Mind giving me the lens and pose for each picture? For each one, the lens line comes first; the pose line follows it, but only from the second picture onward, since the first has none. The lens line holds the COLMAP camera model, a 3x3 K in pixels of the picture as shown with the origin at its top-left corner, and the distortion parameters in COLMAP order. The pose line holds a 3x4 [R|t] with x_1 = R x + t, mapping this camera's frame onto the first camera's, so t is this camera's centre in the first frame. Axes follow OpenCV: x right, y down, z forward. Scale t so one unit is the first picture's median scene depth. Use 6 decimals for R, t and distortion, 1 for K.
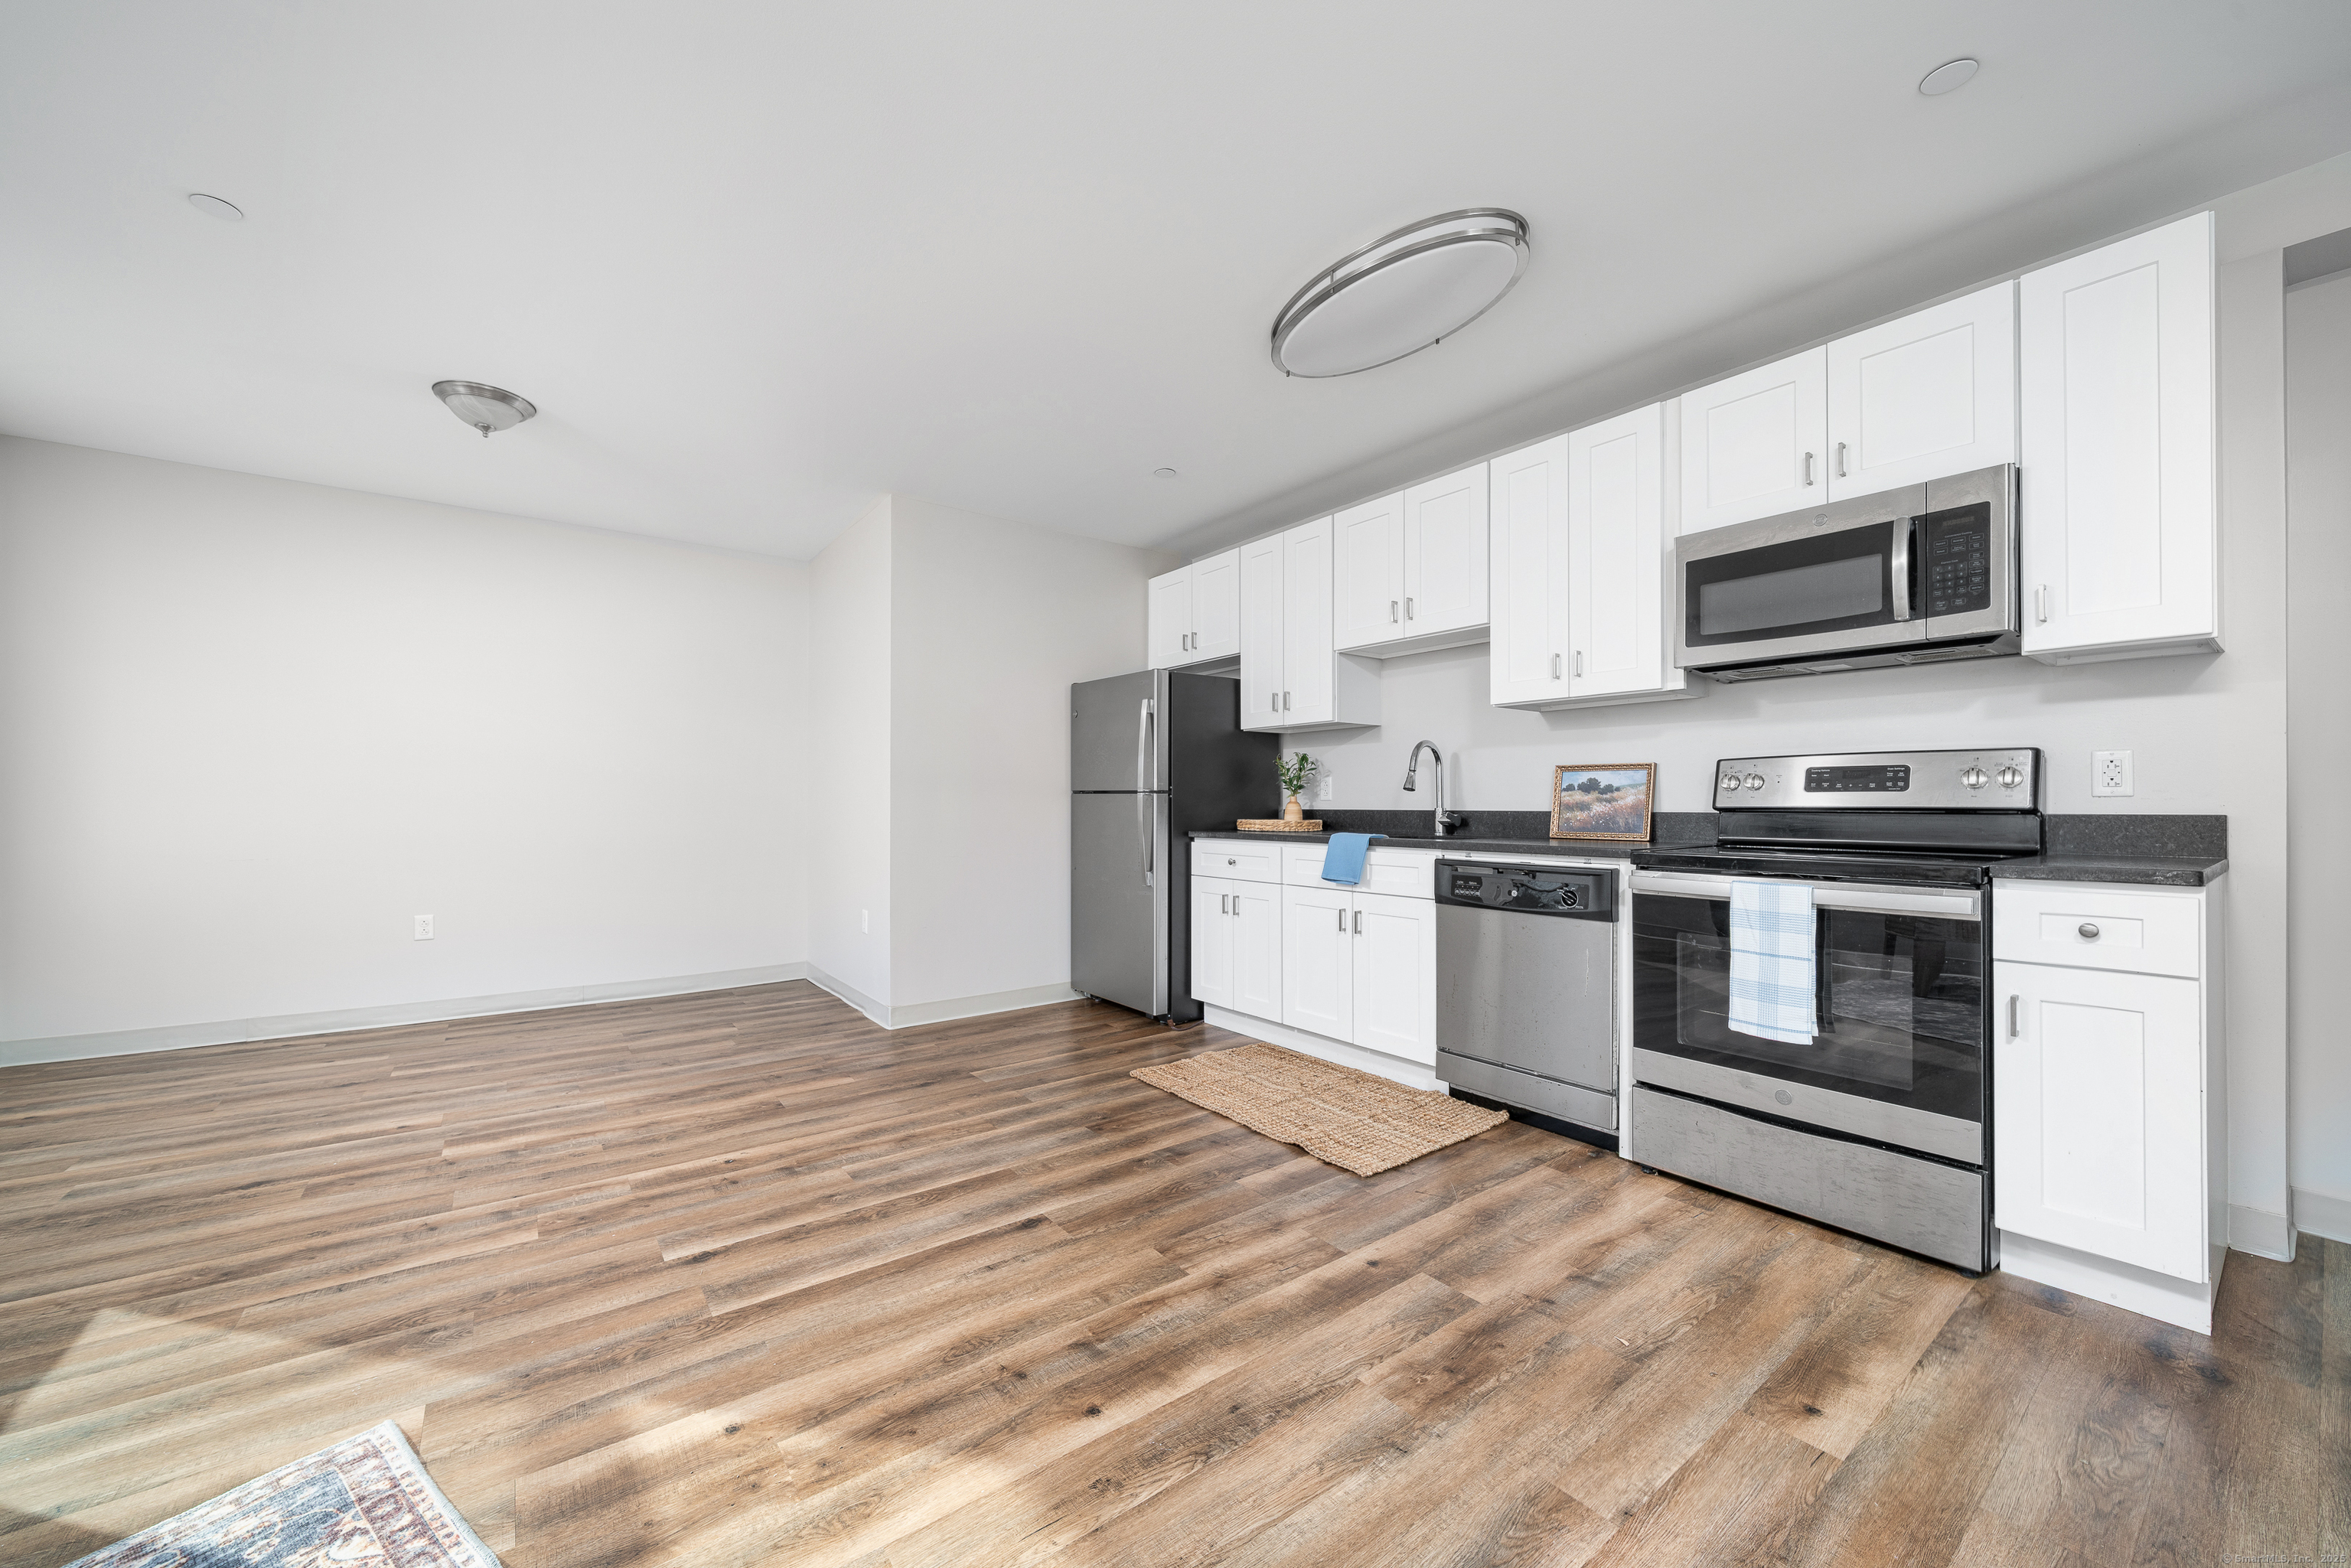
lens RADIAL K [[883.4, 0, 1163.2], [0, 883.4, 800.1], [0, 0, 1]] dist [-0.004396, -0.000517]
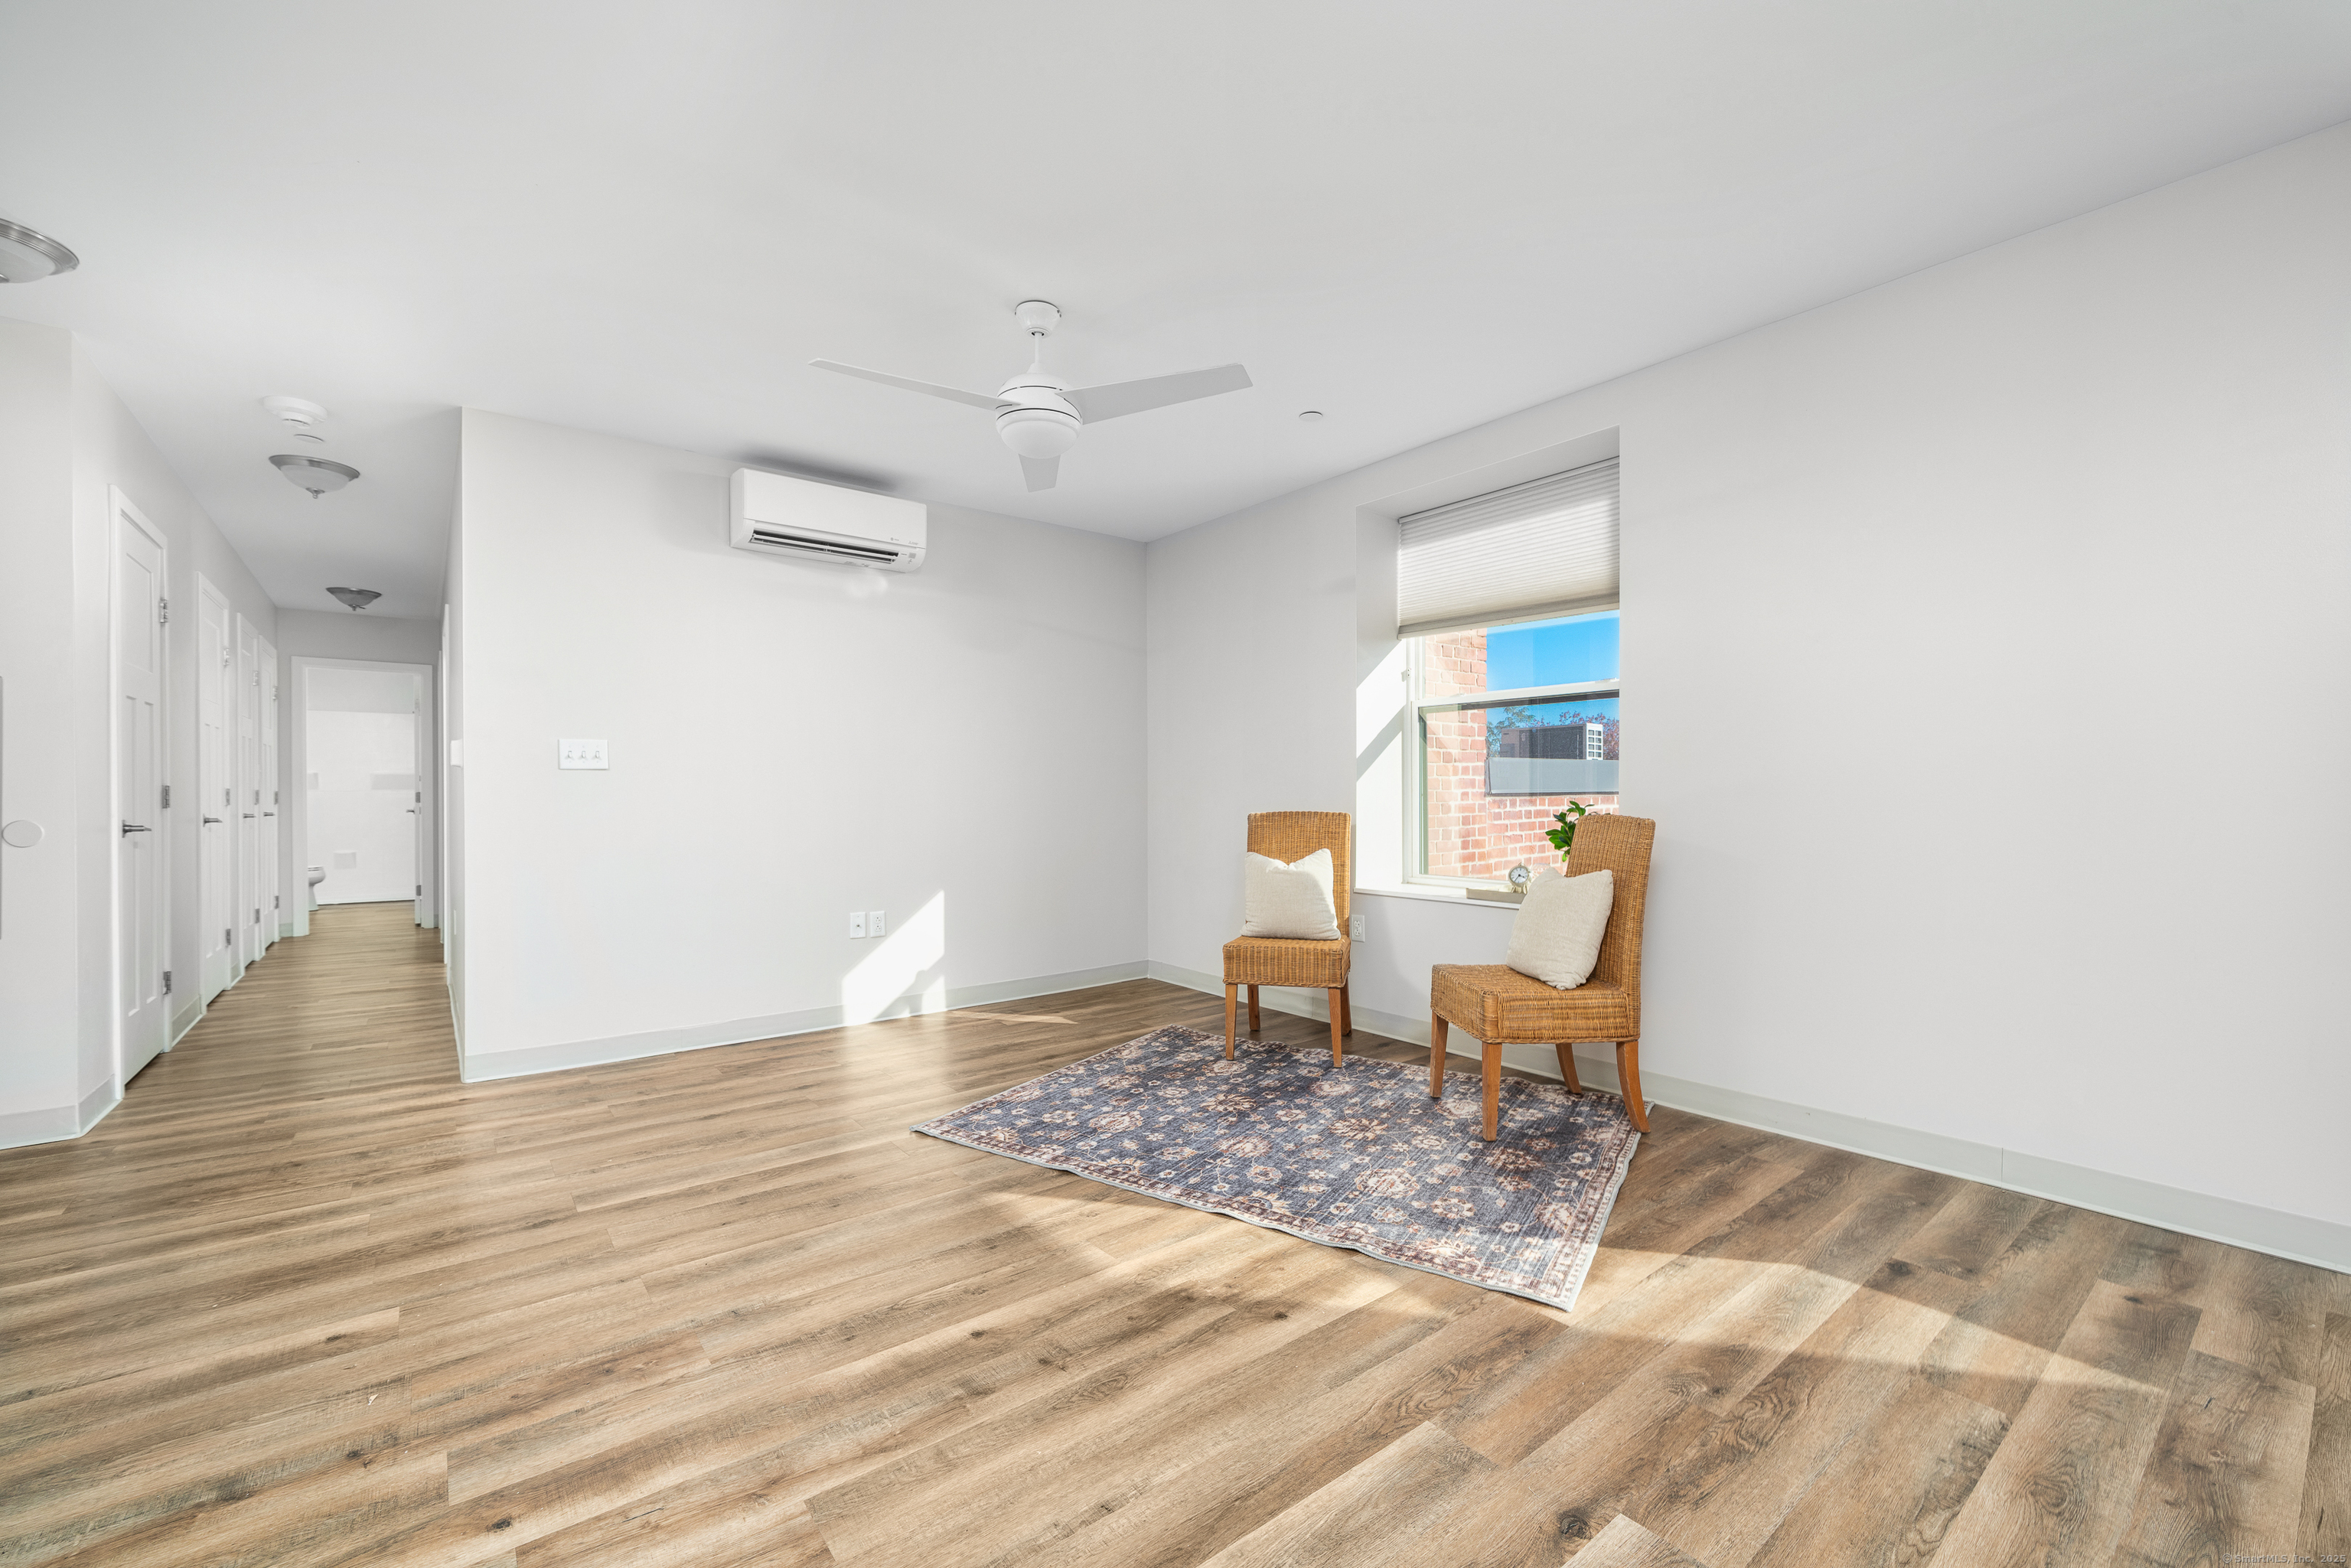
lens RADIAL K [[962.6, 0, 1160.3], [0, 962.6, 786.5], [0, 0, 1]] dist [-0.000230, 0.001180]
pose [[-0.999883, 0.002345, -0.015127, -0.179842], [0.002532, 0.999920, -0.012374, 0.005116], [0.015097, -0.012411, -0.999809, 1.361730]]
